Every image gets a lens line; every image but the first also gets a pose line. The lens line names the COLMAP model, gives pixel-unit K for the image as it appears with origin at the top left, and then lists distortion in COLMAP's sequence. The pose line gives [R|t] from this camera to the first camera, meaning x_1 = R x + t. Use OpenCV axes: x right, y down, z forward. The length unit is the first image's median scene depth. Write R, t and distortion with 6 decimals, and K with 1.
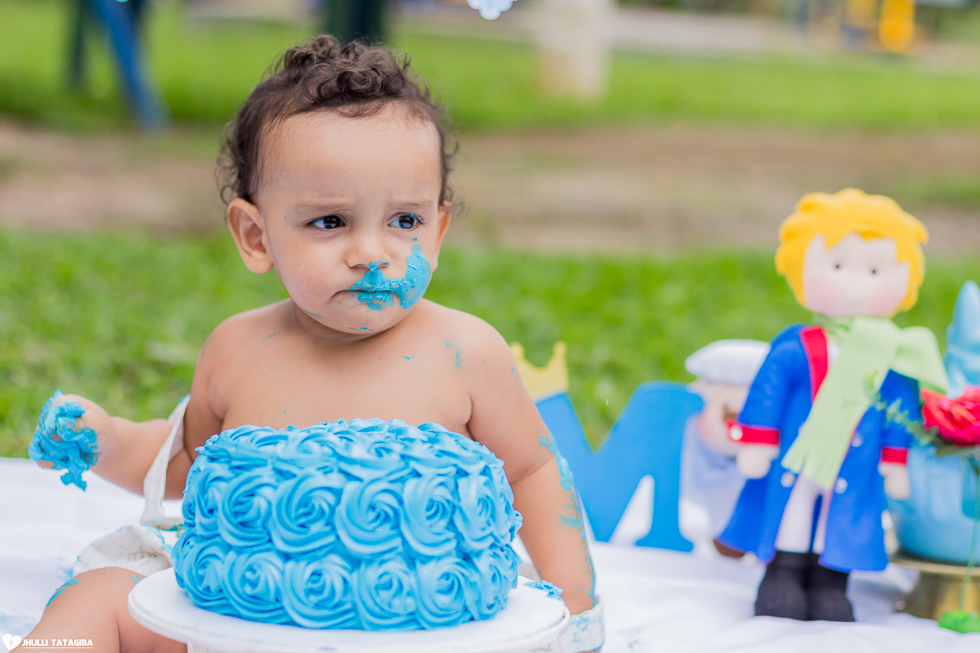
lens RADIAL K [[2383.5, 0, 490.6], [0, 2383.5, 328.9], [0, 0, 1]] dist [0.023542, 0.000000]
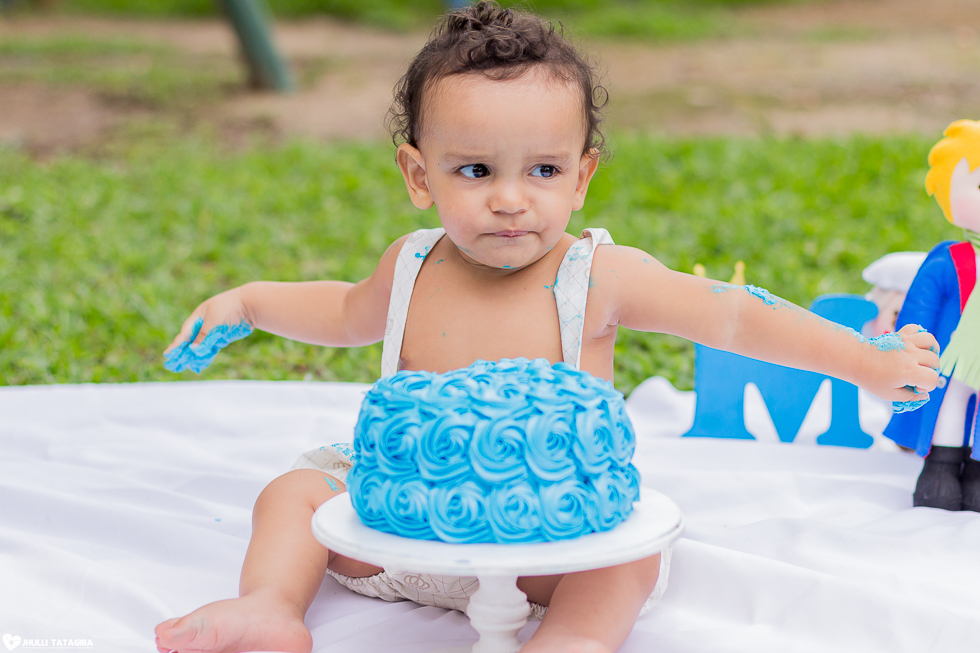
lens RADIAL K [[2383.5, 0, 489.5], [0, 2383.5, 324.8], [0, 0, 1]] dist [0.023542, 0.000000]
pose [[0.987837, -0.033062, -0.151938, 0.087693], [0.042093, 0.997508, 0.056614, -0.034785], [0.149688, -0.062321, 0.986767, -0.116888]]
